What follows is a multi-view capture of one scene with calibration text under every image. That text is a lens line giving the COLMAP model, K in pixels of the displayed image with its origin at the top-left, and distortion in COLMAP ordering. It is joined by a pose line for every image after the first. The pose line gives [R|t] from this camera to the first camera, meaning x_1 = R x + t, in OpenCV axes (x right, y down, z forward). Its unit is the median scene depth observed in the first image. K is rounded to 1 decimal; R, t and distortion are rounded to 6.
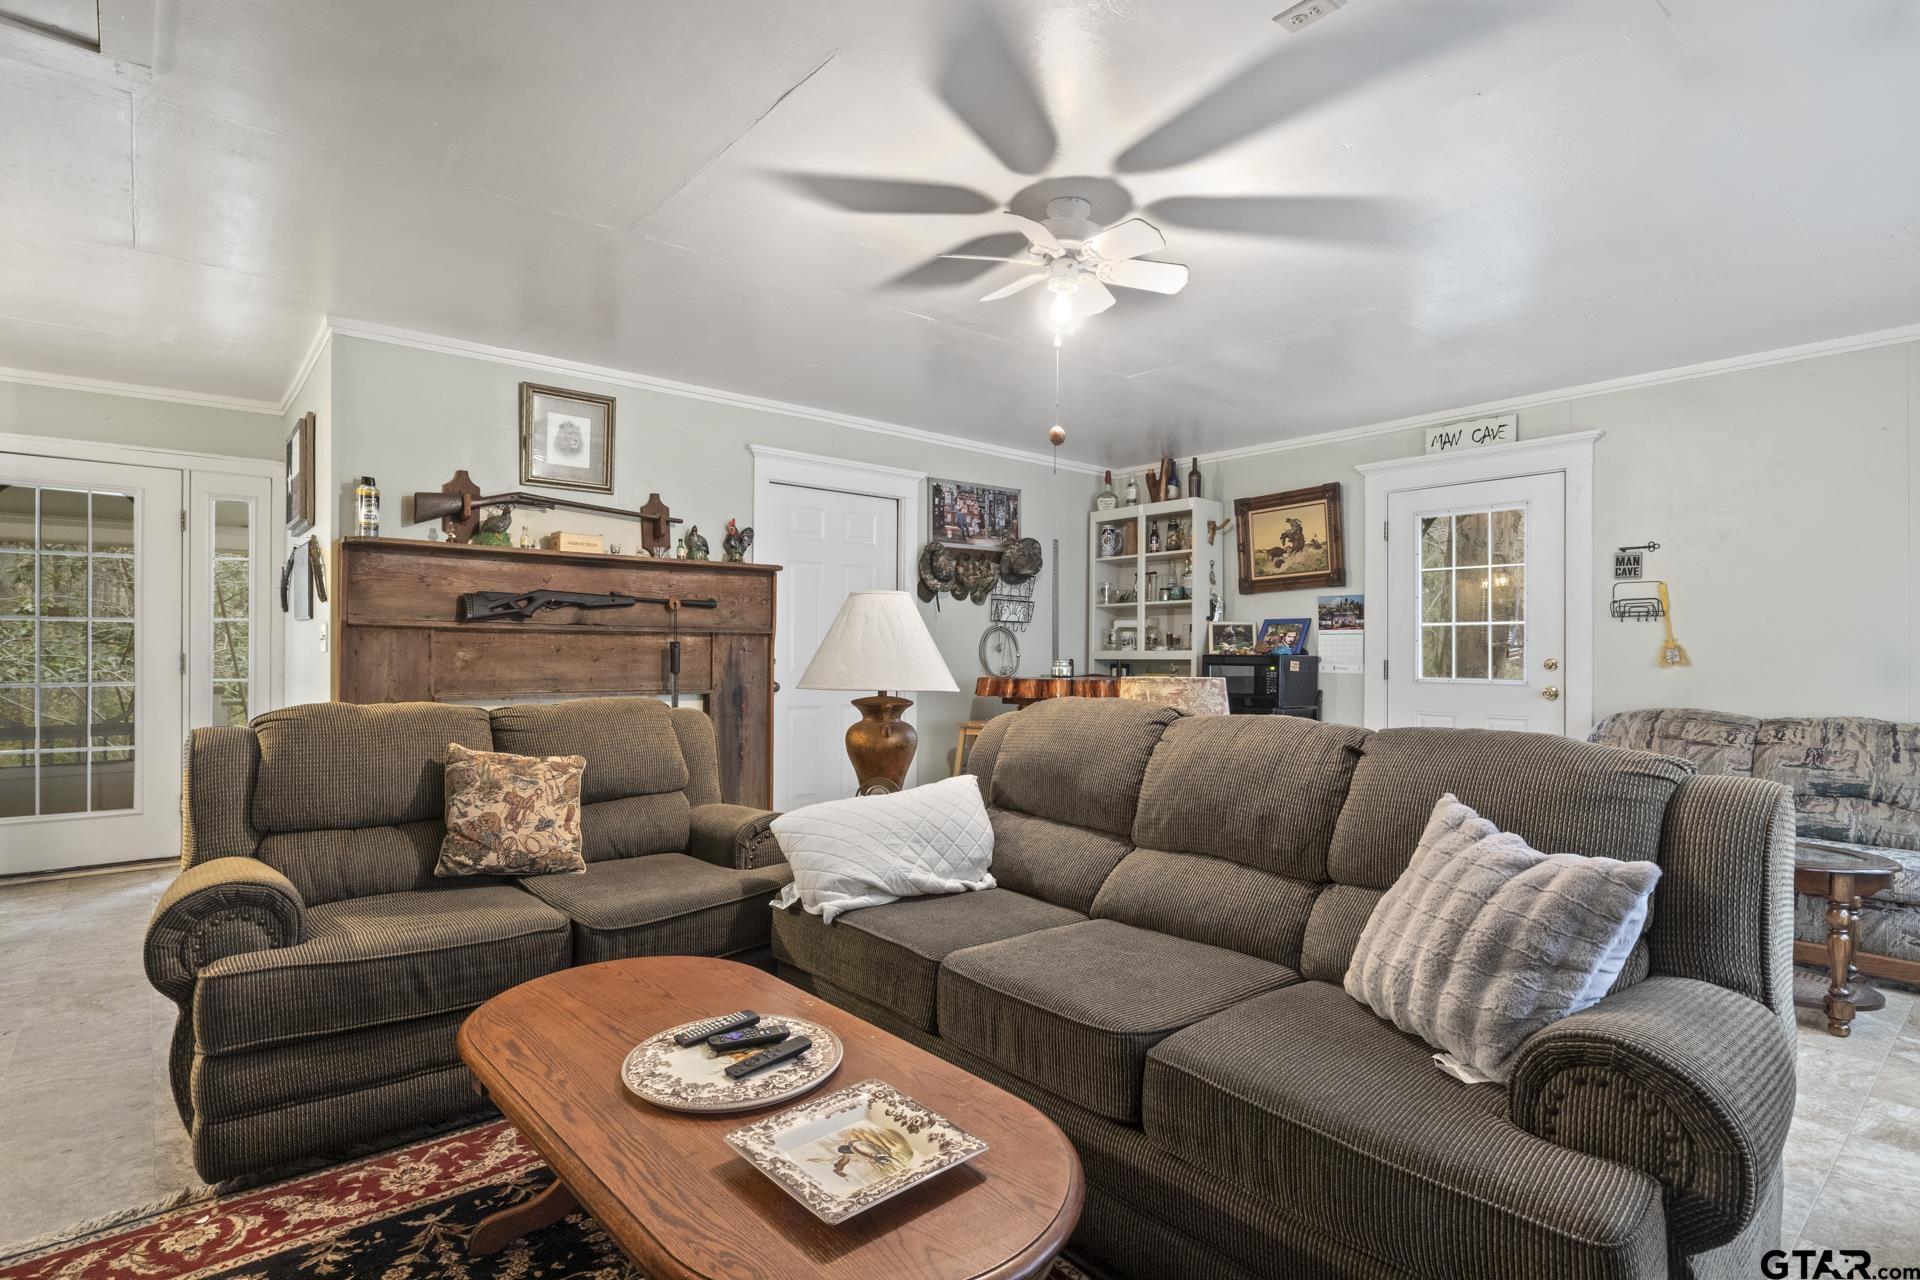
lens RADIAL K [[965.4, 0, 979.8], [0, 965.4, 648.3], [0, 0, 1]] dist [-0.000695, -0.005460]
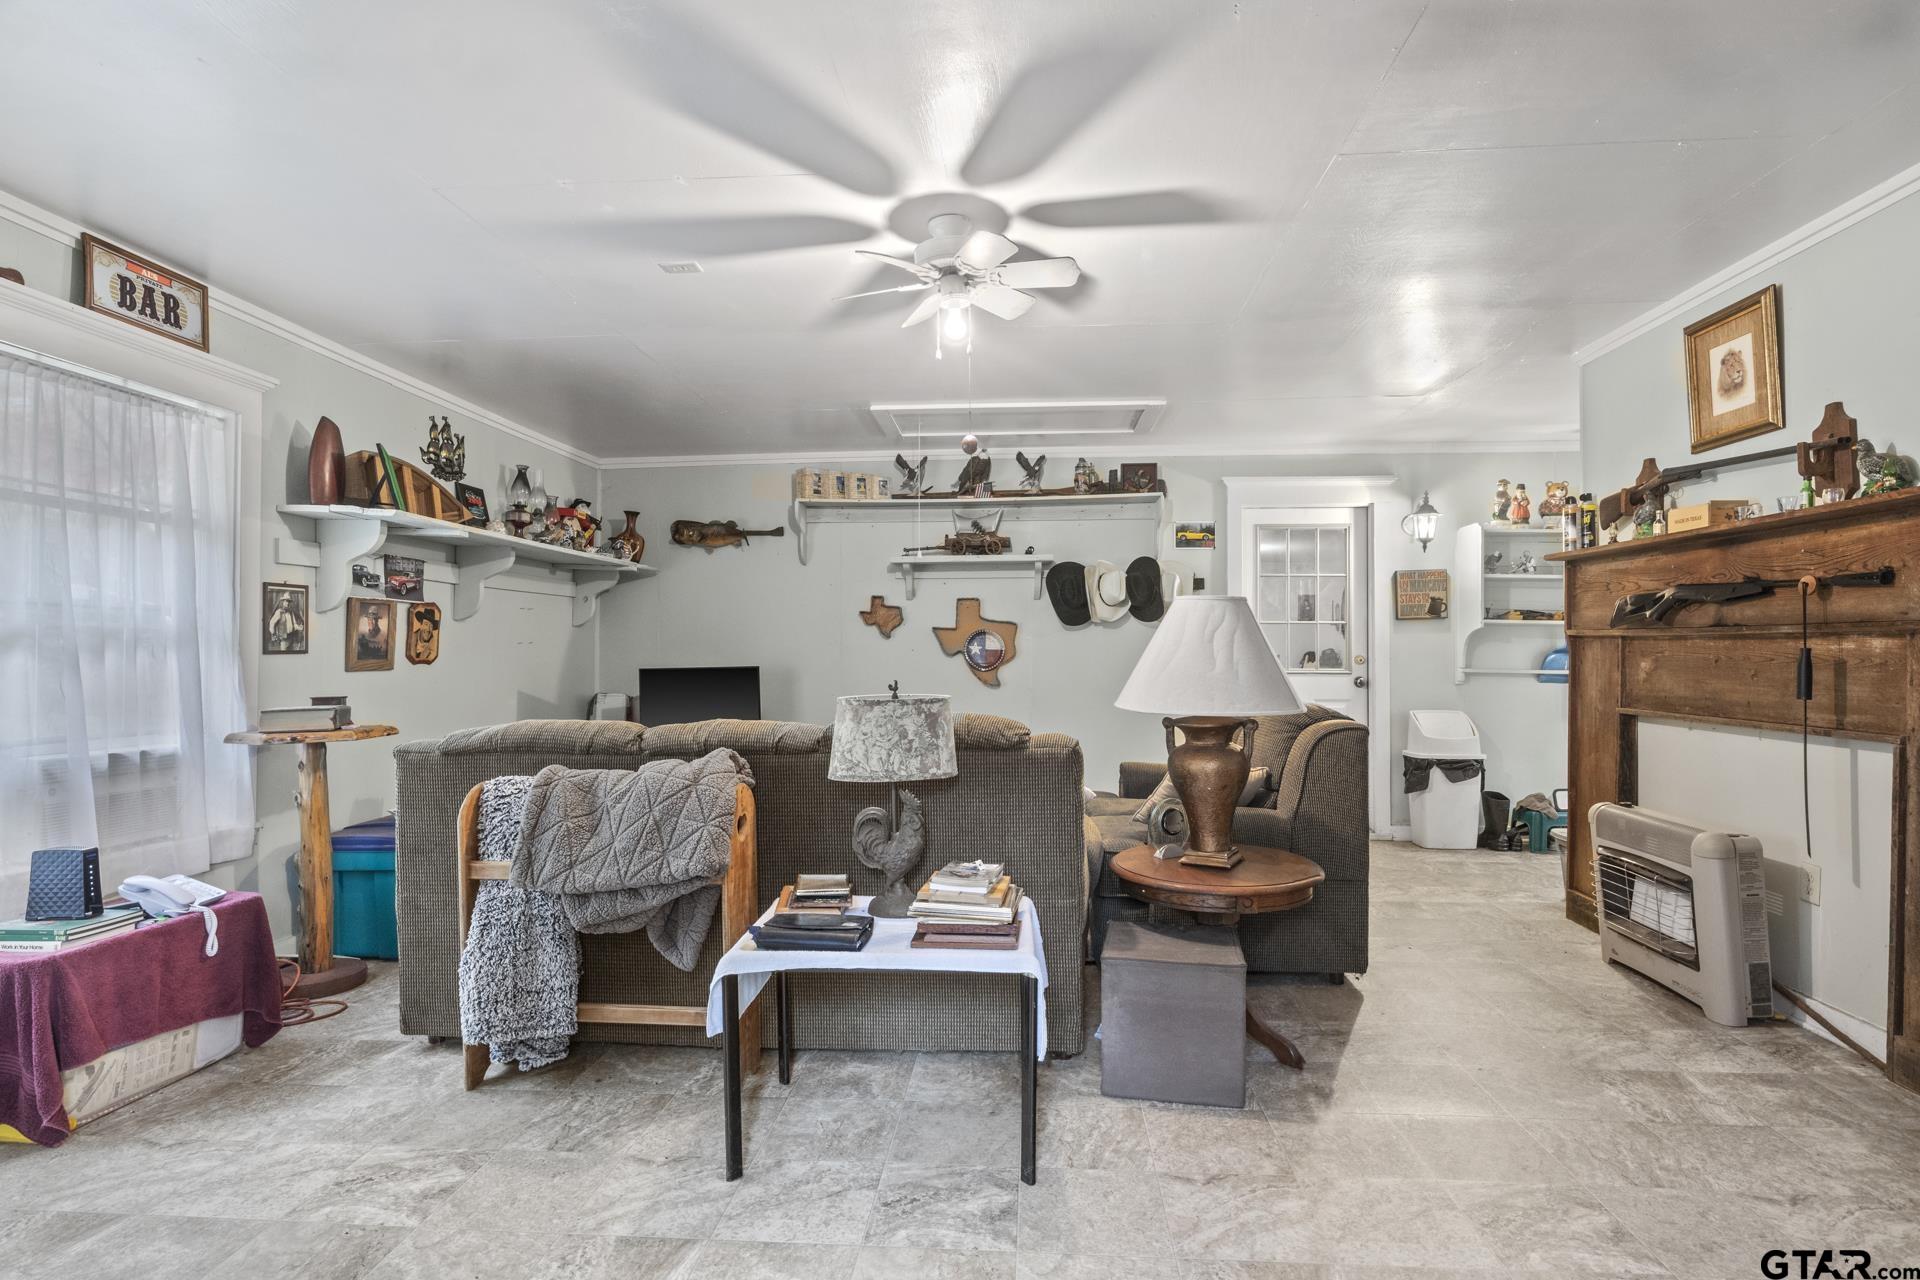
lens RADIAL K [[965.4, 0, 962.2], [0, 965.4, 640.5], [0, 0, 1]] dist [-0.000695, -0.005460]
pose [[-0.707678, -0.008983, -0.706478, 0.457030], [0.002943, 0.999873, -0.015662, -0.003385], [0.706528, -0.013163, -0.707562, 0.995608]]
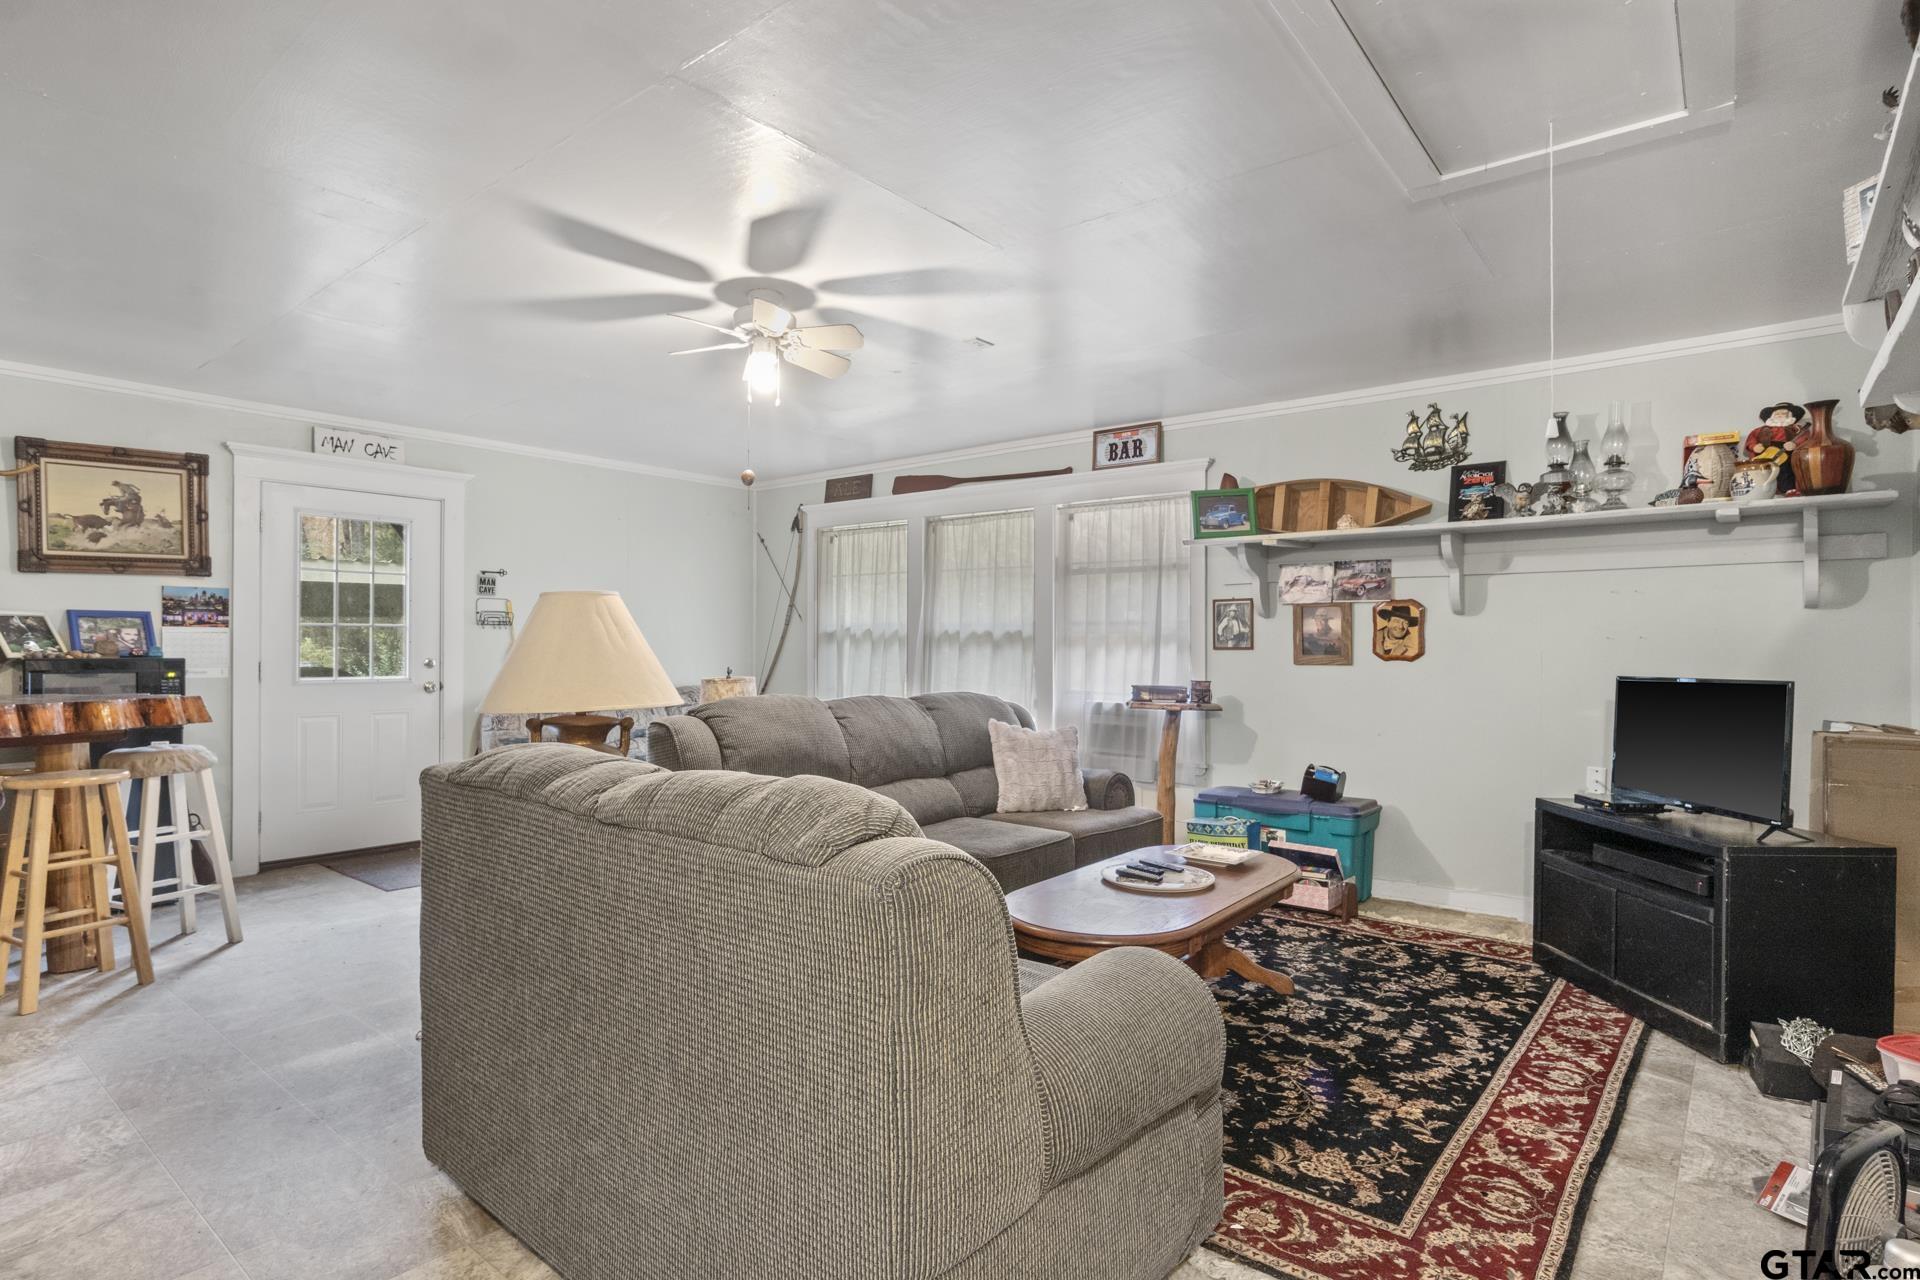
lens RADIAL K [[965.4, 0, 962.0], [0, 965.4, 650.8], [0, 0, 1]] dist [-0.000695, -0.005460]
pose [[-0.172563, -0.007216, 0.984972, -0.672066], [-0.006761, 0.999958, 0.006141, -0.009311], [-0.984975, -0.005600, -0.172605, 0.558366]]
